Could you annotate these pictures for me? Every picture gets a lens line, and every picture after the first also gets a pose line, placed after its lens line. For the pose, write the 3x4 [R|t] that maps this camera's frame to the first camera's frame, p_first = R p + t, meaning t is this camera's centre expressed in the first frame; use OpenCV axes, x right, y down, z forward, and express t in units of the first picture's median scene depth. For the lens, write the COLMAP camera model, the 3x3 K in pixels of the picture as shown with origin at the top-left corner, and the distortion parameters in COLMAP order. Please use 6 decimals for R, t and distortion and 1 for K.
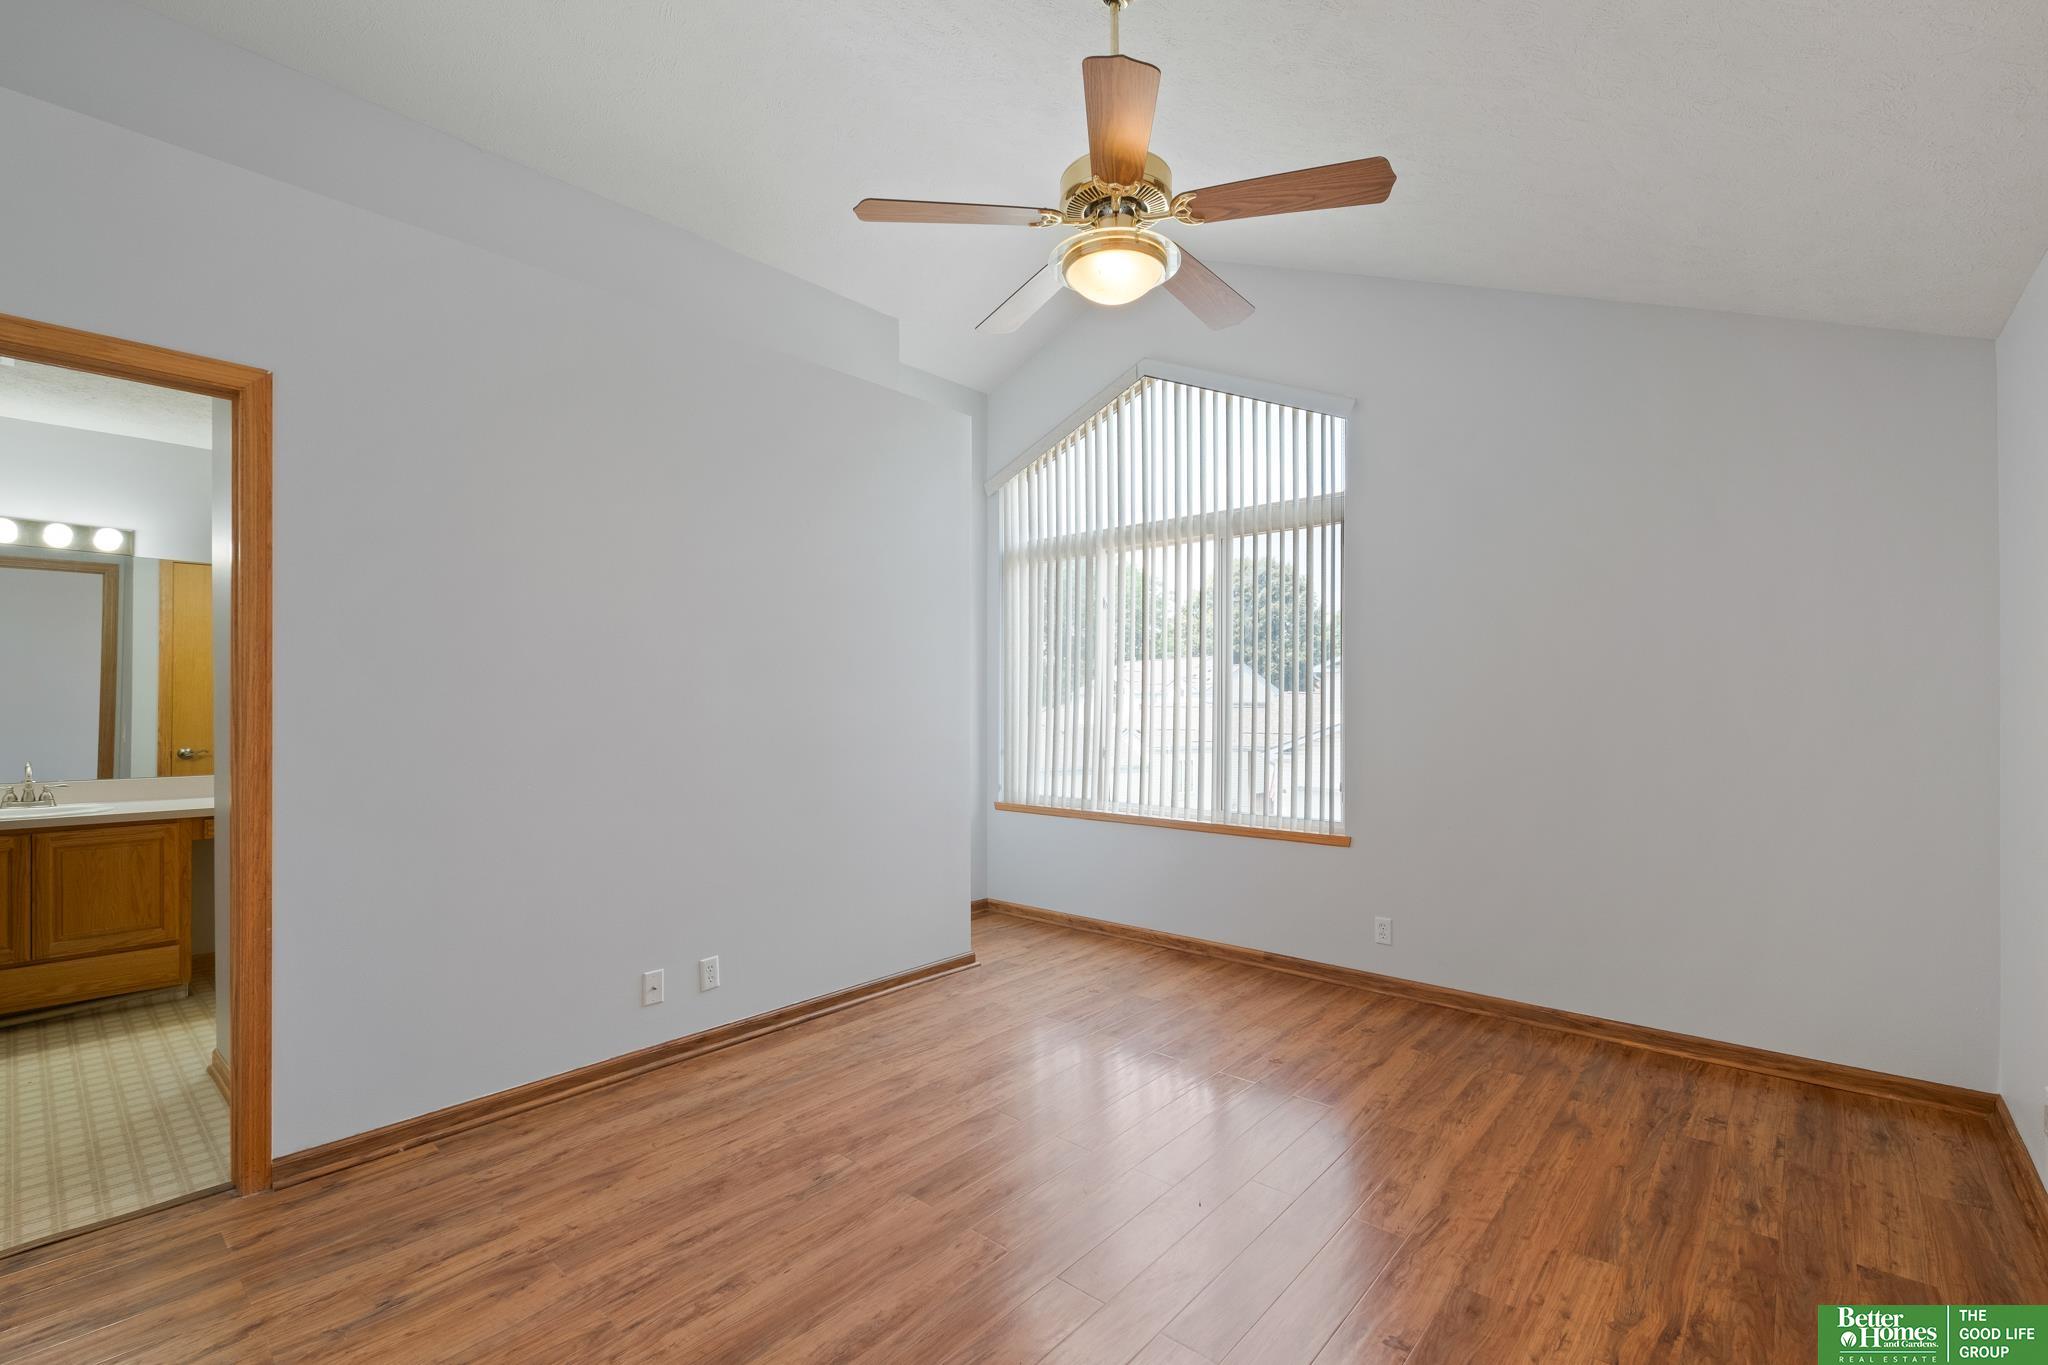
lens RADIAL K [[900.3, 0, 1027.1], [0, 900.3, 696.8], [0, 0, 1]] dist [-0.012618, -0.000584]
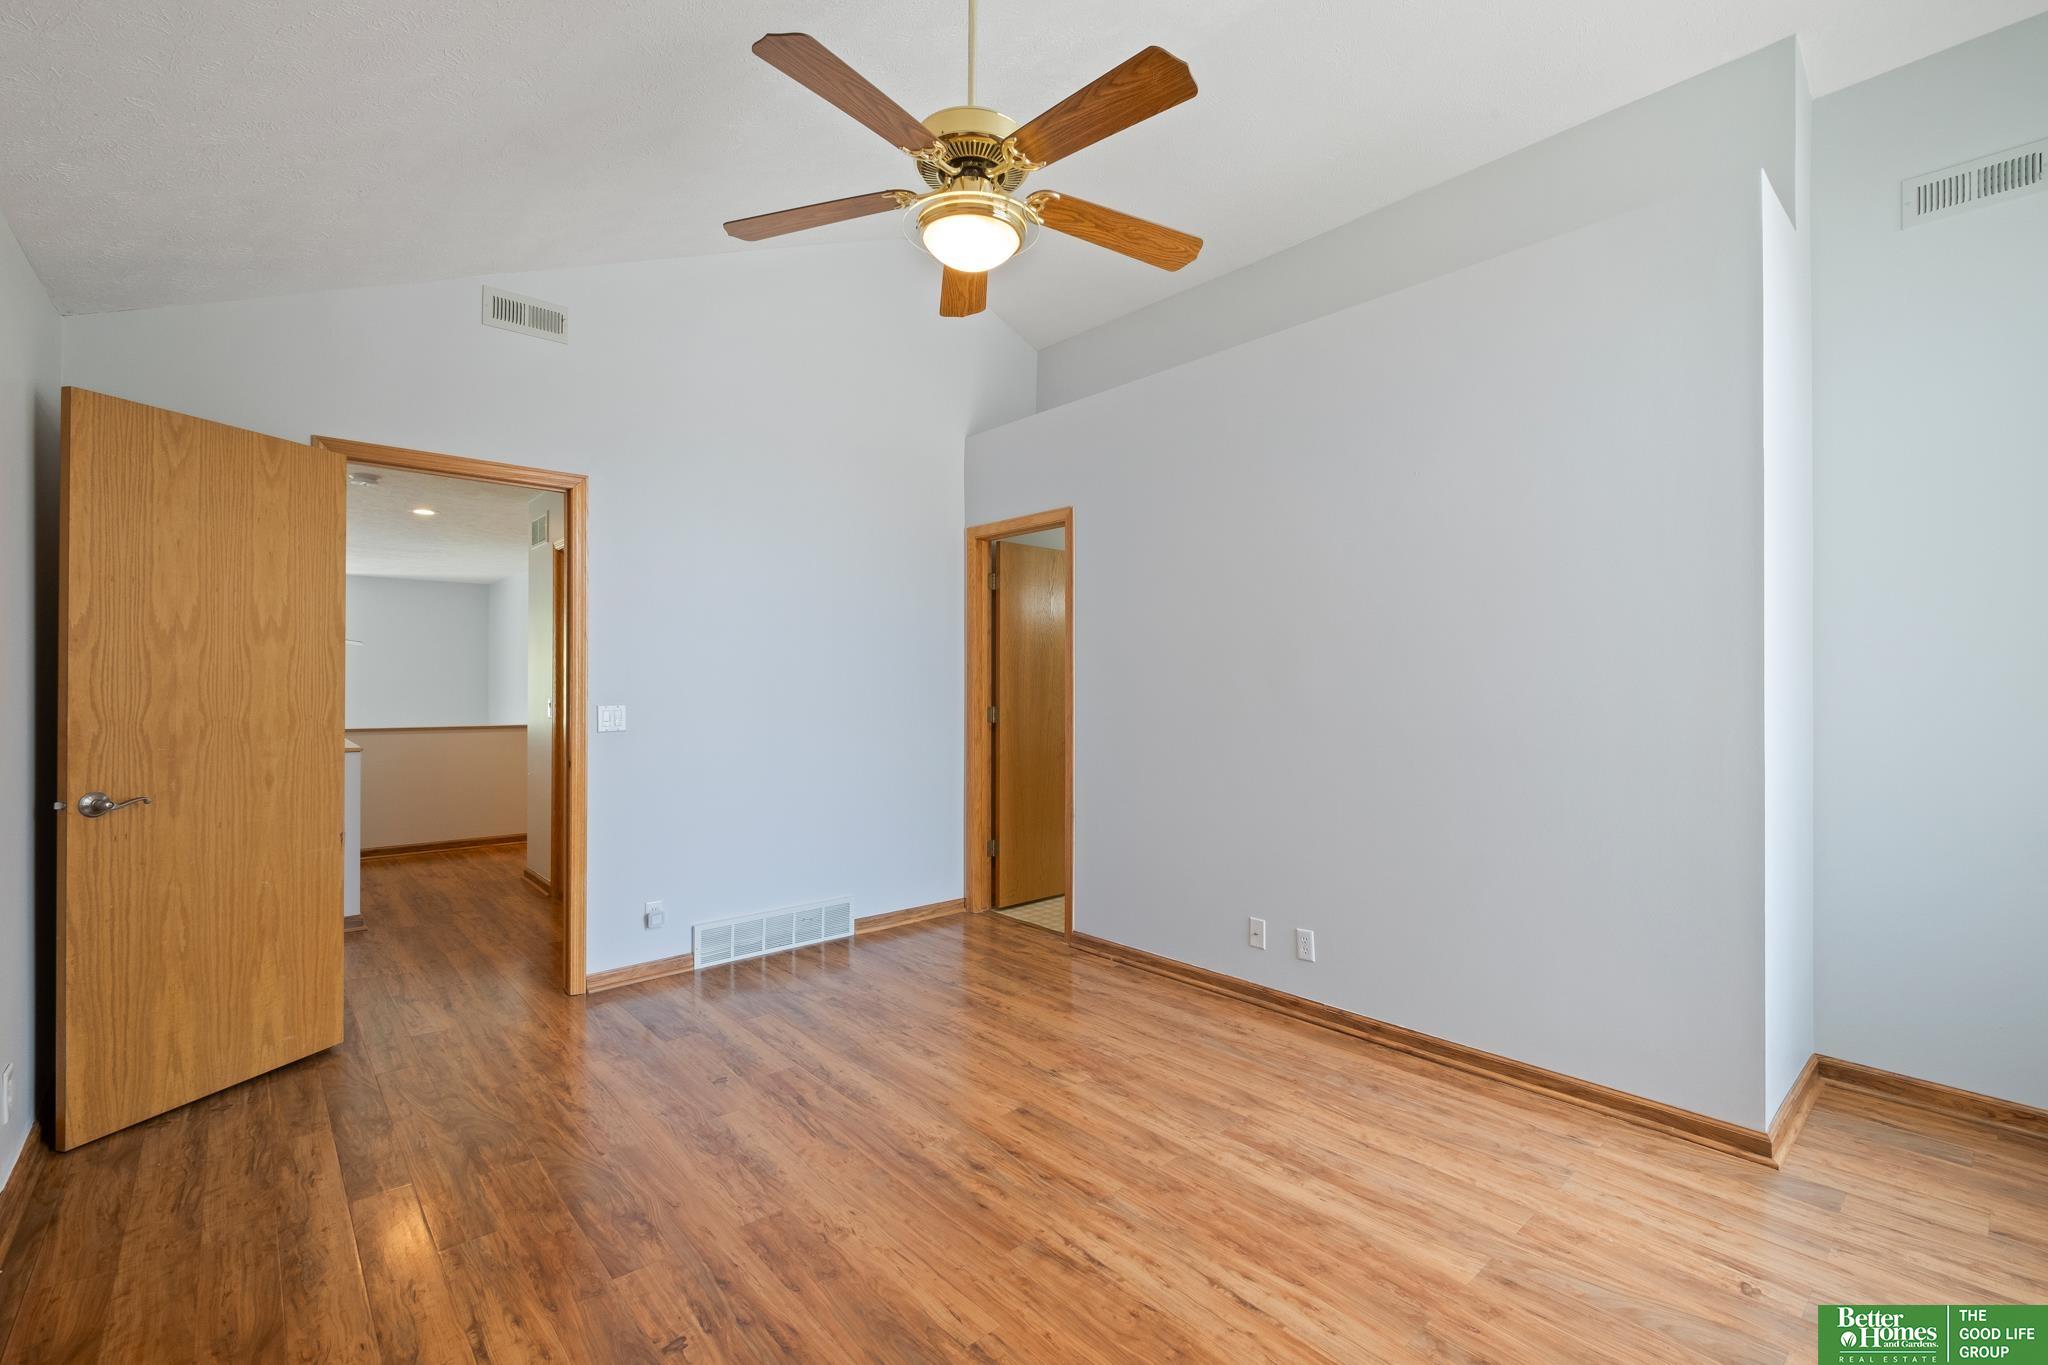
lens RADIAL K [[900.3, 0, 1035.8], [0, 900.3, 678.2], [0, 0, 1]] dist [-0.012618, -0.000584]
pose [[-0.128405, -0.001194, -0.991721, 0.903983], [0.001707, 0.999998, -0.001425, -0.002104], [0.991720, -0.001876, -0.128403, 1.029899]]
